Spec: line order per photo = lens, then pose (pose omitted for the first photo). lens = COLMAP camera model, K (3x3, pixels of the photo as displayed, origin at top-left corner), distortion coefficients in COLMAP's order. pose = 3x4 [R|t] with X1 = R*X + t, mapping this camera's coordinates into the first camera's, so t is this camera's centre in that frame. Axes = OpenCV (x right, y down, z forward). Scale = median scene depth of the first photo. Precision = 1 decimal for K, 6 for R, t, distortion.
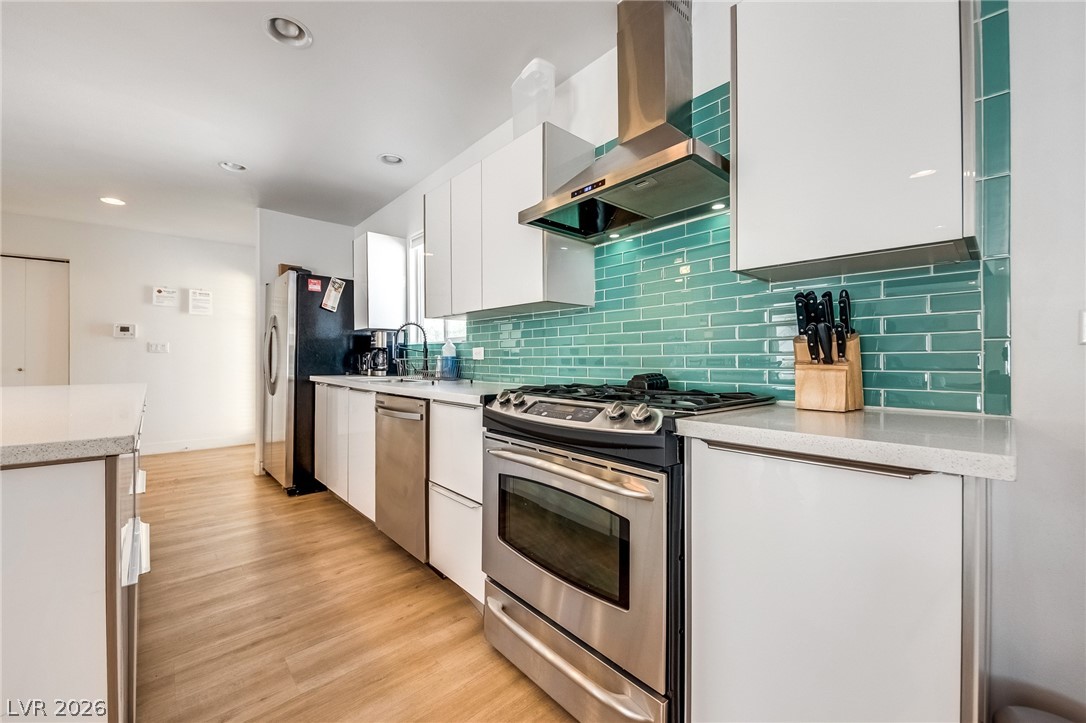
lens RADIAL K [[430.2, 0, 542.3], [0, 430.2, 360.5], [0, 0, 1]] dist [0.000211, -0.008610]
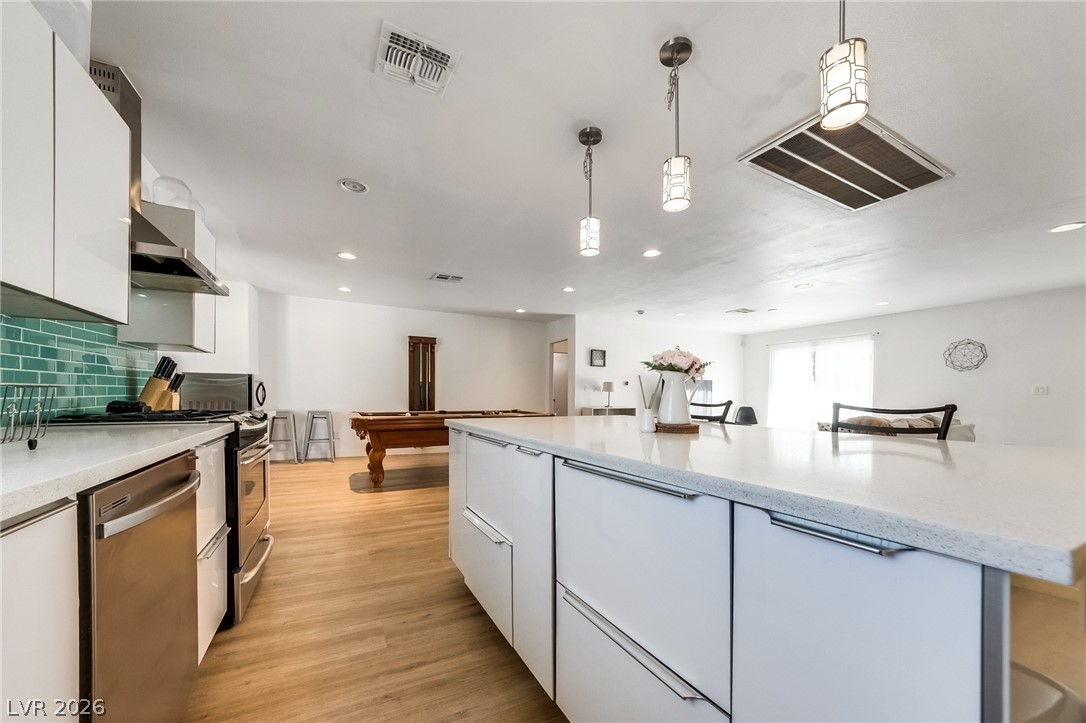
lens RADIAL K [[404.6, 0, 548.1], [0, 404.6, 402.0], [0, 0, 1]] dist [-0.000804, -0.000159]
pose [[-0.970472, -0.016520, 0.240648, -1.012464], [-0.012694, 0.999767, 0.017439, -0.001602], [-0.240880, 0.013869, -0.970456, 1.542936]]
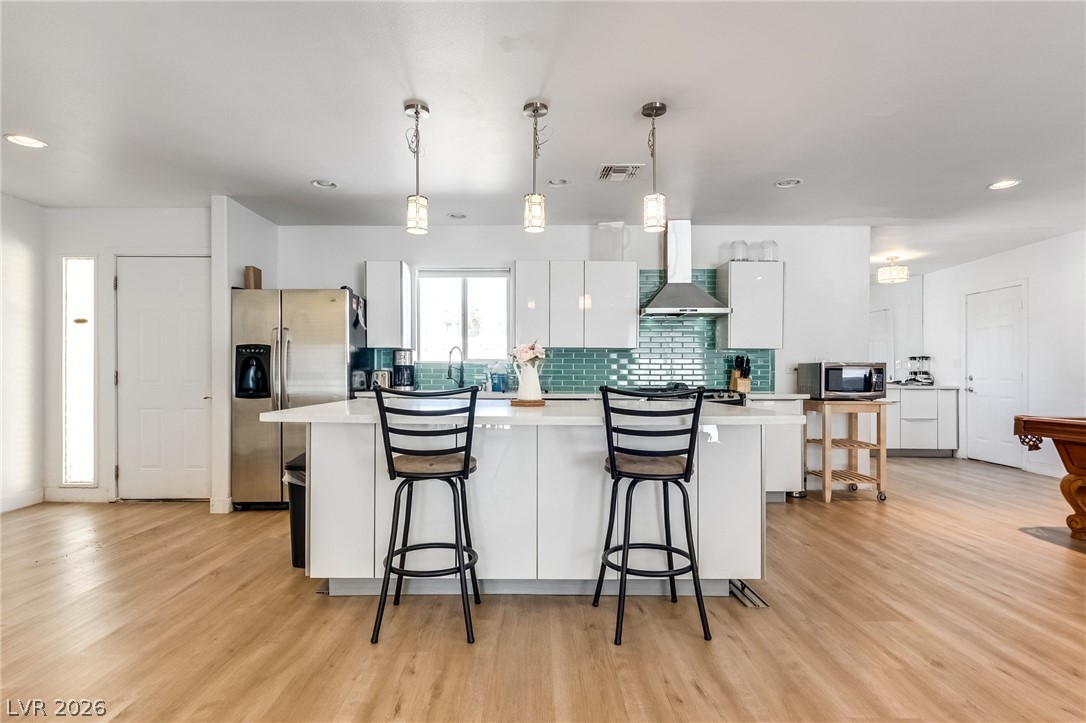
lens RADIAL K [[557.6, 0, 537.7], [0, 557.6, 374.3], [0, 0, 1]] dist [0.003446, 0.000705]
pose [[0.666252, -0.000940, 0.745726, -2.189979], [-0.001113, 0.999997, 0.002254, -0.018552], [-0.745726, -0.002332, 0.666249, -0.399811]]
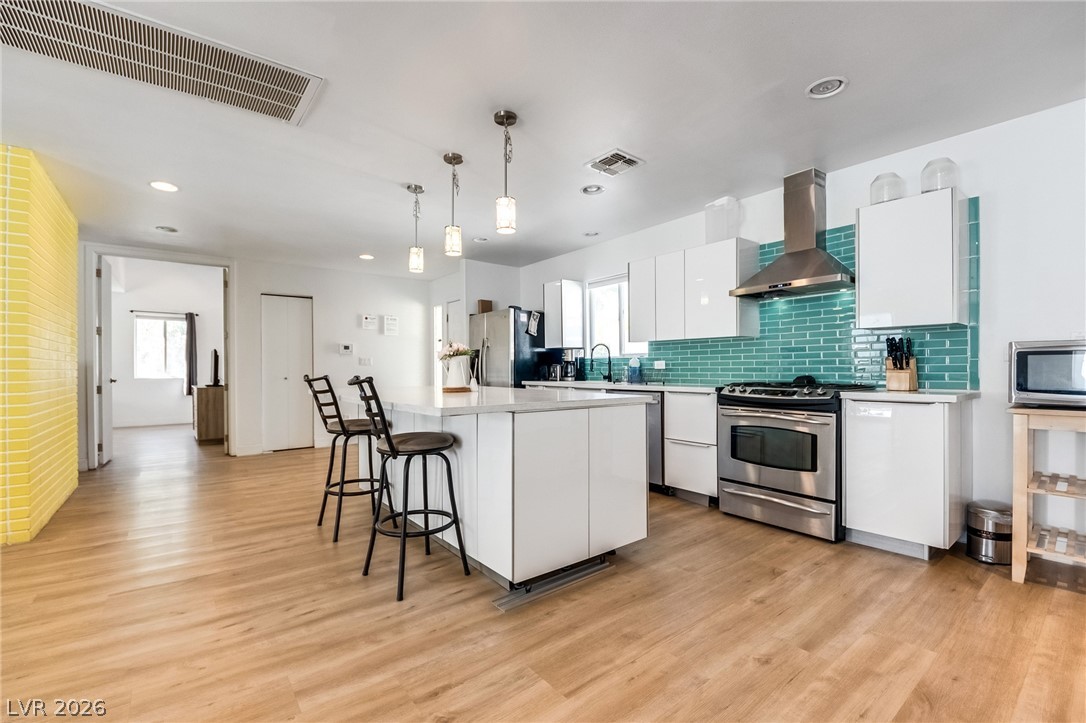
lens RADIAL K [[473.4, 0, 539.6], [0, 473.4, 370.0], [0, 0, 1]] dist [-0.016742, -0.000398]
pose [[0.997679, -0.006866, -0.067744, -0.657724], [0.006992, 0.999974, 0.001626, -0.005368], [0.067731, -0.002096, 0.997701, -0.978771]]
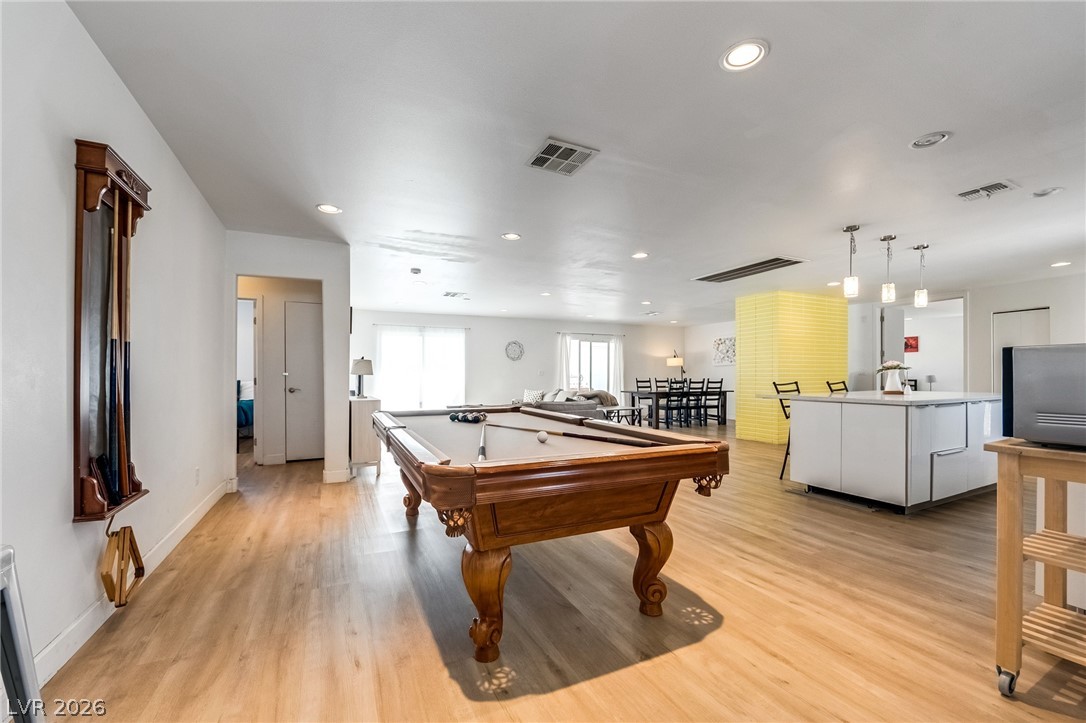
lens RADIAL K [[430.2, 0, 542.3], [0, 430.2, 360.5], [0, 0, 1]] dist [0.000211, -0.008610]
pose [[-0.283469, -0.039324, -0.958175, 1.611376], [-0.000015, 0.999159, -0.041002, -0.011000], [0.958981, -0.011608, -0.283232, -0.462787]]
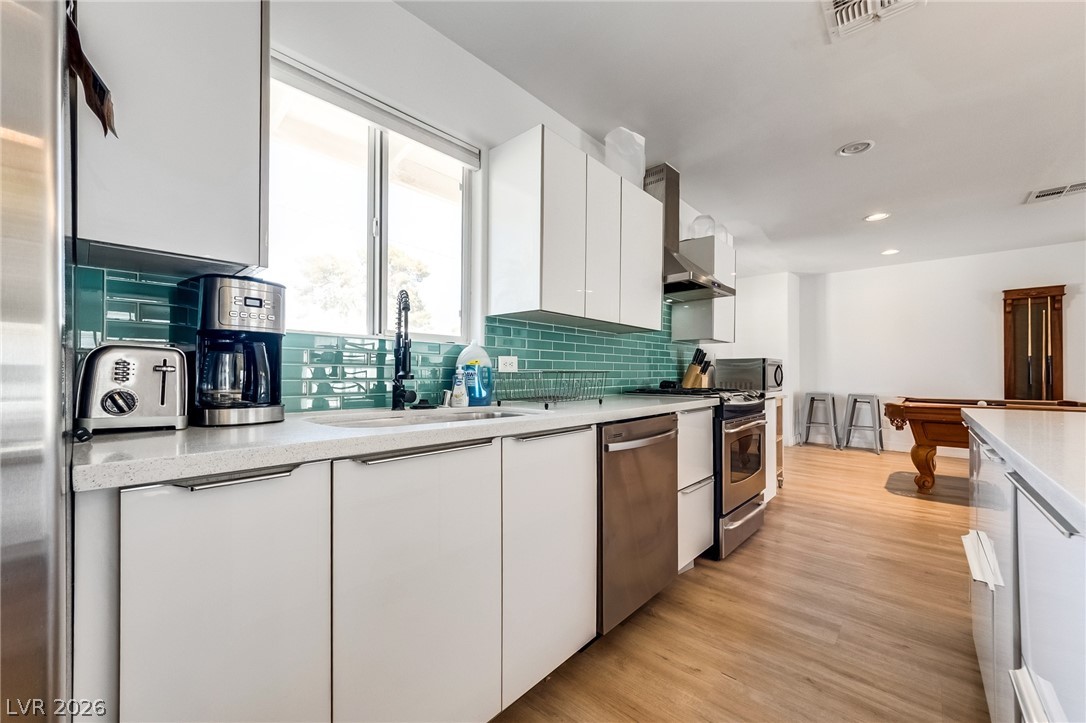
lens RADIAL K [[429.5, 0, 534.7], [0, 429.5, 373.8], [0, 0, 1]] dist [0.000944, -0.000028]
pose [[-0.099409, -0.002484, 0.995044, -1.277721], [-0.001017, 0.999997, 0.002395, -0.002283], [-0.995046, -0.000774, -0.099411, 1.477363]]
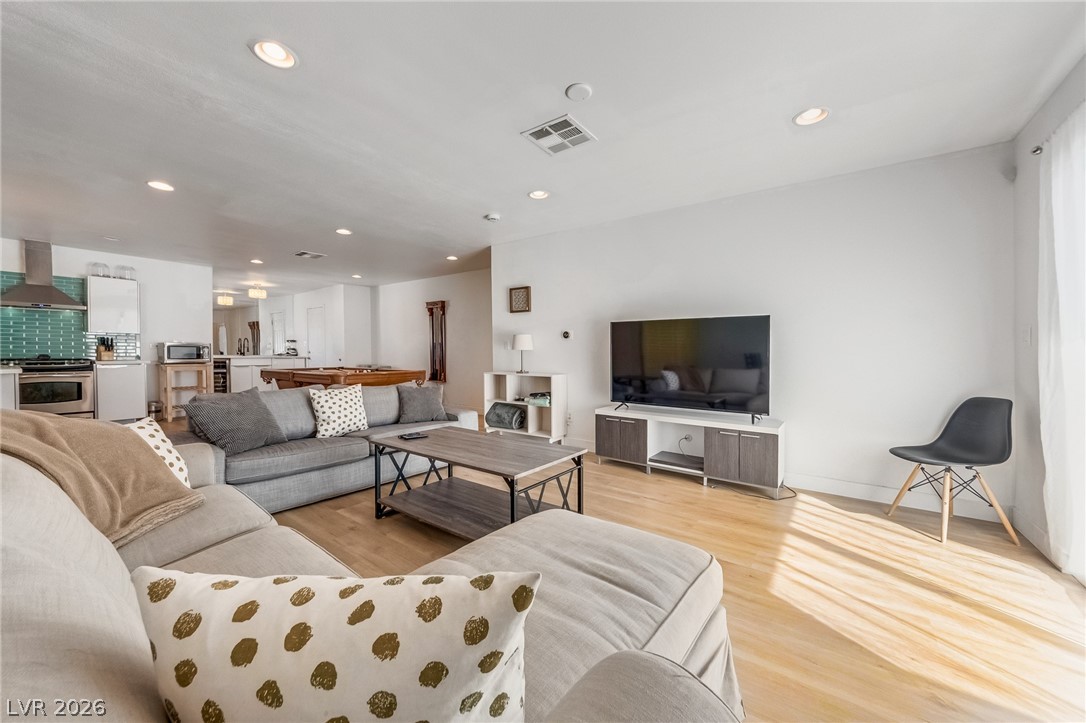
lens RADIAL K [[398.5, 0, 537.2], [0, 398.5, 369.1], [0, 0, 1]] dist [0.000156, -0.000075]
pose [[-0.187849, -0.046098, 0.981116, -3.079854], [-0.009272, 0.998937, 0.045160, -0.028251], [-0.982154, -0.000614, -0.188076, -1.939972]]
